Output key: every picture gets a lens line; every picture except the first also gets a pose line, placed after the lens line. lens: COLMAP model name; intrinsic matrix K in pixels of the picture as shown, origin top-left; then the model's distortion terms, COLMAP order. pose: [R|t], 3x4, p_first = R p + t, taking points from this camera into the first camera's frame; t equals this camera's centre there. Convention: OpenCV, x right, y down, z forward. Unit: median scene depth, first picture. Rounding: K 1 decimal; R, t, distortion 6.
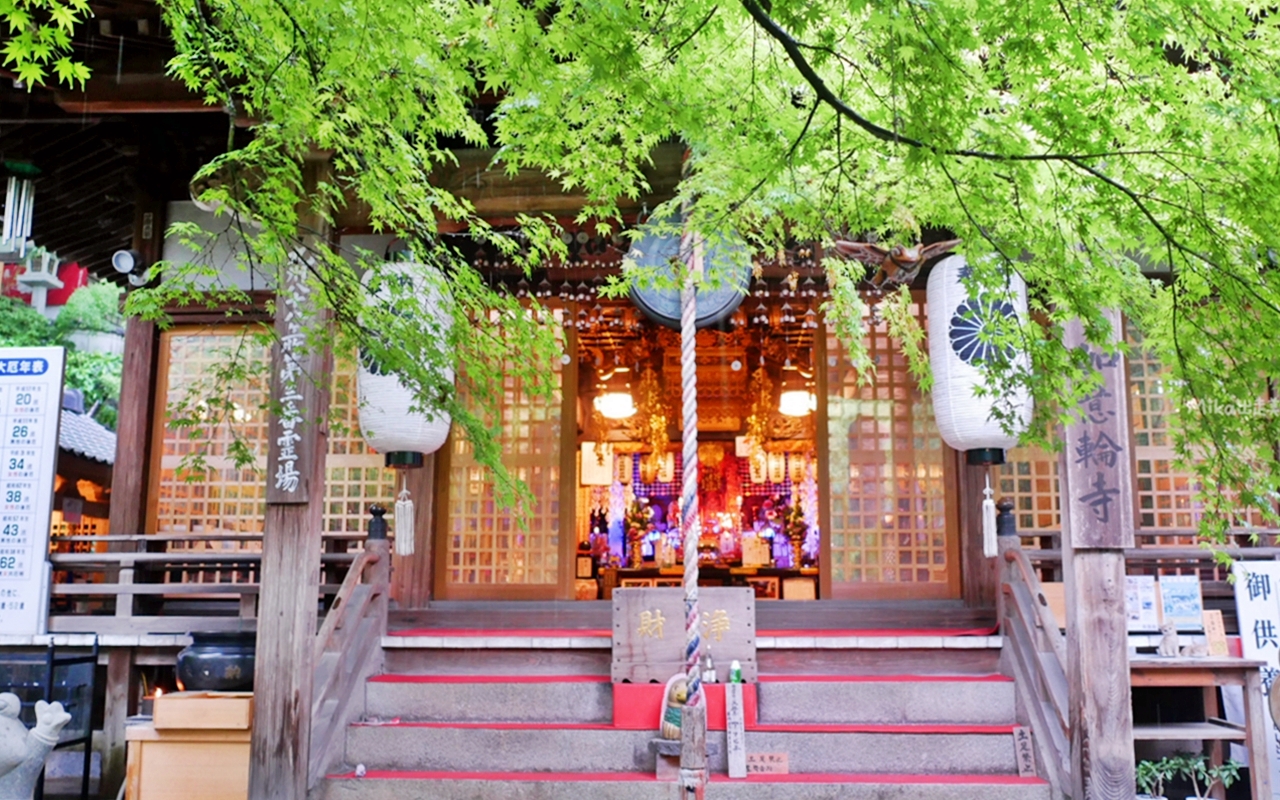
lens RADIAL K [[1169.0, 0, 640.0], [0, 1169.0, 400.0], [0, 0, 1]] dist [-0.020855, 0.010800]
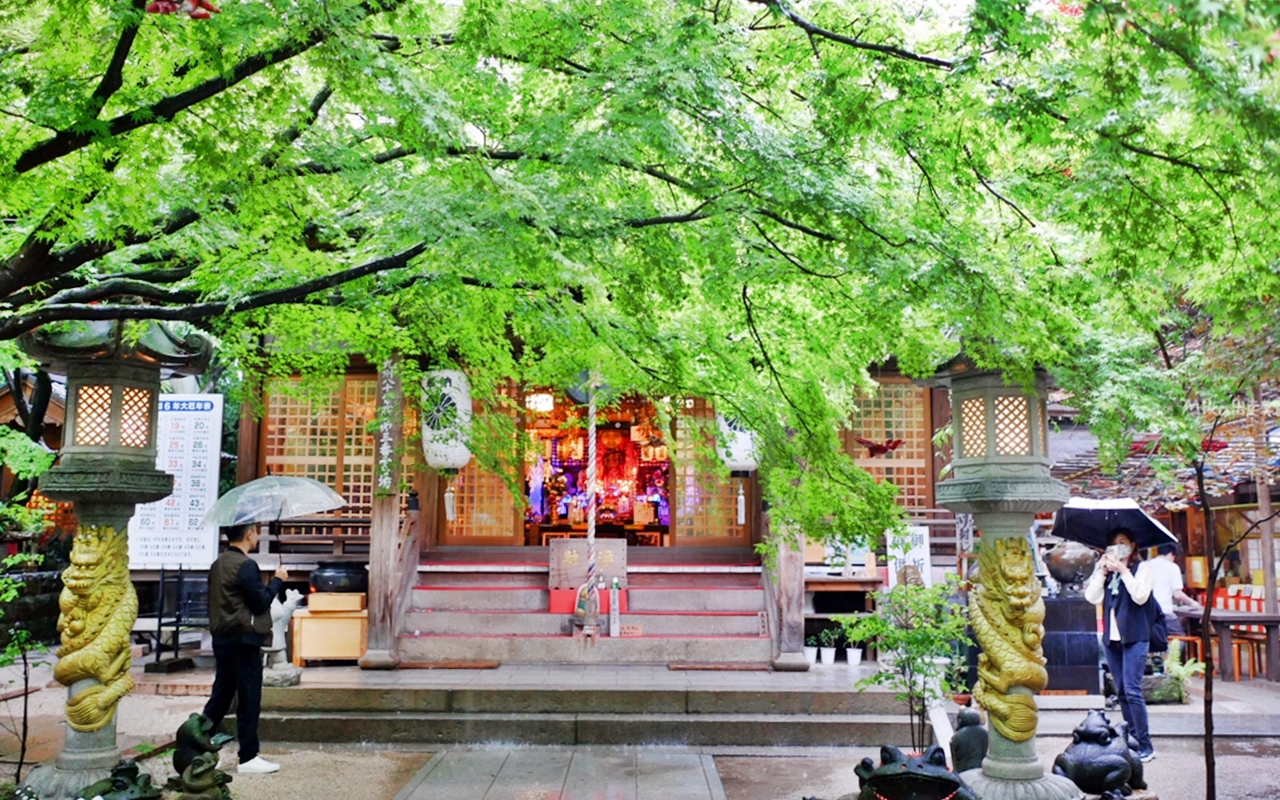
lens RADIAL K [[1169.0, 0, 640.0], [0, 1169.0, 400.0], [0, 0, 1]] dist [-0.020855, 0.010800]
pose [[0.996862, 0.015395, 0.077650, -0.023812], [-0.018489, 0.999057, 0.039278, -0.112253], [-0.076972, -0.040590, 0.996207, -0.709211]]
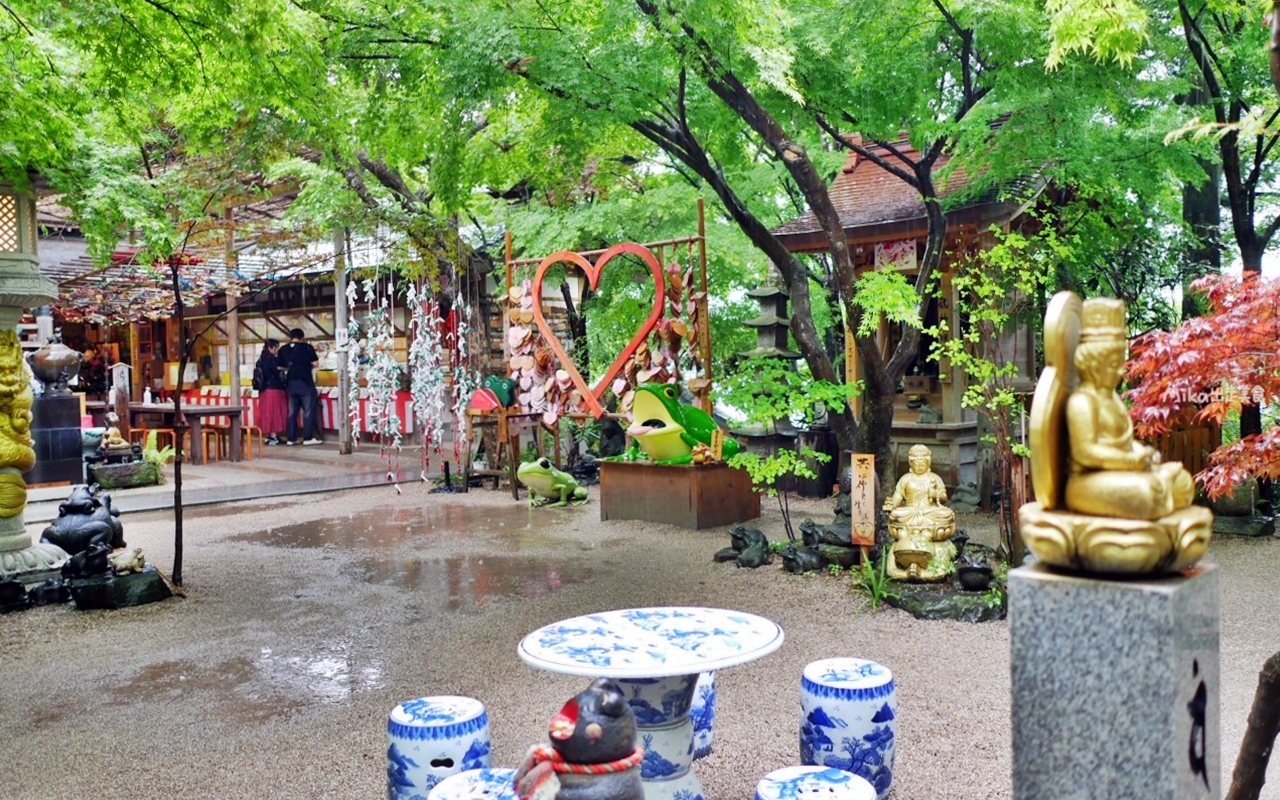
lens RADIAL K [[1127.0, 0, 640.0], [0, 1127.0, 400.0], [0, 0, 1]] dist [-0.004583, 0.002030]
pose [[0.611003, -0.038752, 0.790679, -0.073100], [-0.115204, 0.983815, 0.137242, -0.105972], [-0.783201, -0.174945, 0.596649, -0.801007]]
